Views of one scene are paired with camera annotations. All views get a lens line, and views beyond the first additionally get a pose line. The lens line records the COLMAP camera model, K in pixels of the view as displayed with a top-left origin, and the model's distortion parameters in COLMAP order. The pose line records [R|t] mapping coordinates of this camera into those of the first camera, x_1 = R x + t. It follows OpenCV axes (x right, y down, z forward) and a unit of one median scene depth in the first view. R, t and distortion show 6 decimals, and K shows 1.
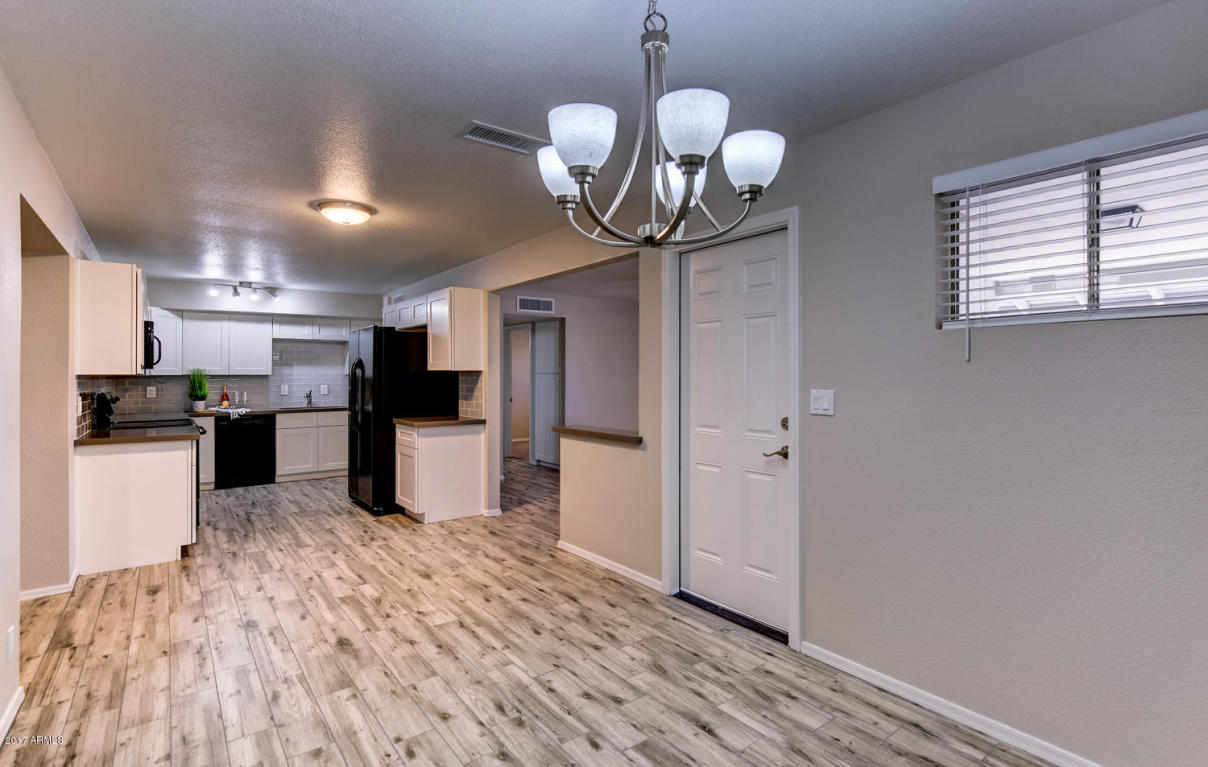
lens RADIAL K [[602.7, 0, 619.0], [0, 602.7, 373.8], [0, 0, 1]] dist [0.030518, -0.000254]
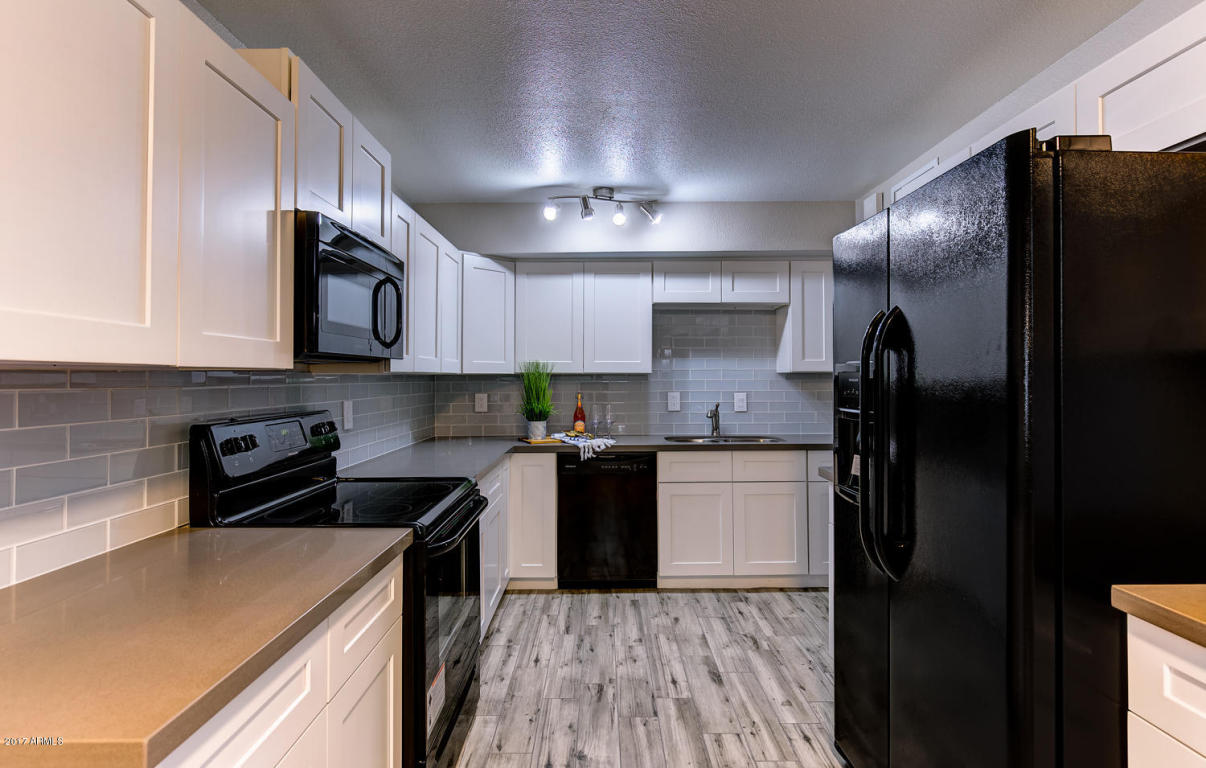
lens RADIAL K [[590.8, 0, 599.8], [0, 590.8, 368.1], [0, 0, 1]] dist [0.001687, -0.000257]
pose [[0.797521, -0.008645, -0.603229, -0.325602], [0.002249, 0.999933, -0.011356, 0.003064], [0.603286, 0.007700, 0.797487, 0.617221]]
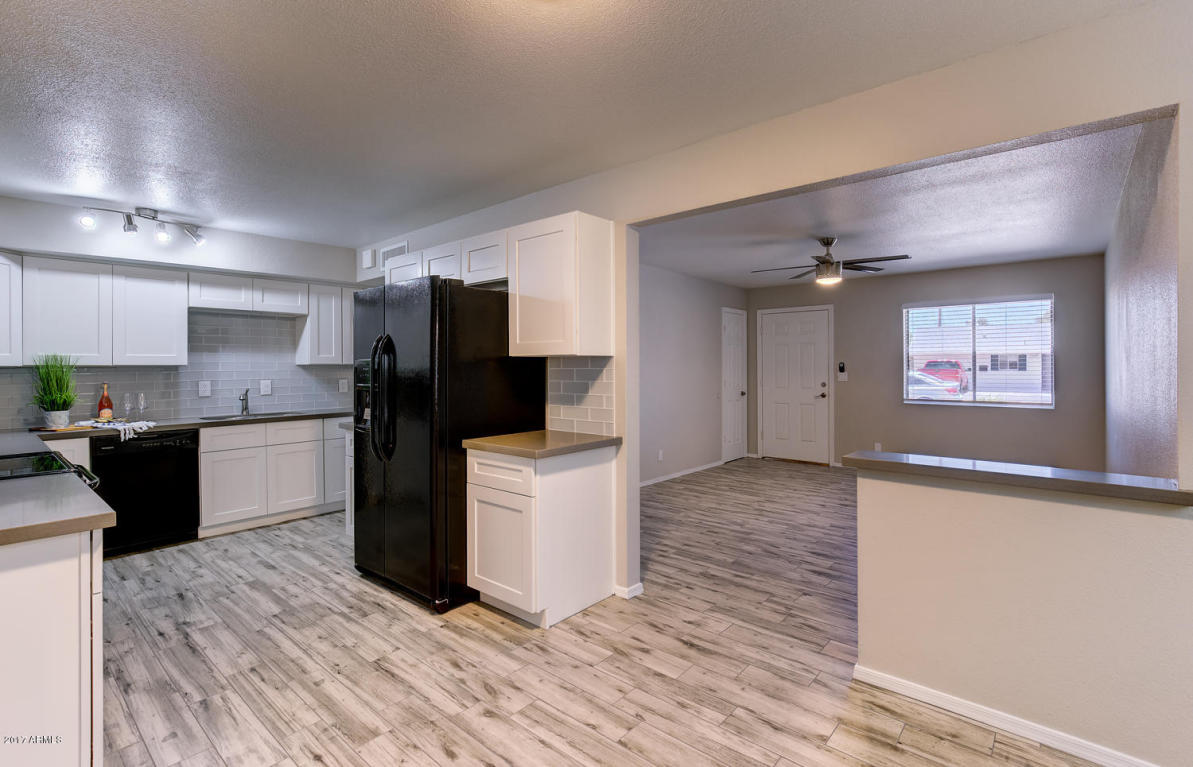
lens RADIAL K [[558.2, 0, 599.5], [0, 558.2, 365.4], [0, 0, 1]] dist [0.002595, 0.001271]
pose [[0.979231, -0.004629, 0.202693, -0.294927], [0.004093, 0.999987, 0.003061, 0.001894], [-0.202704, -0.002168, 0.979238, 0.380474]]
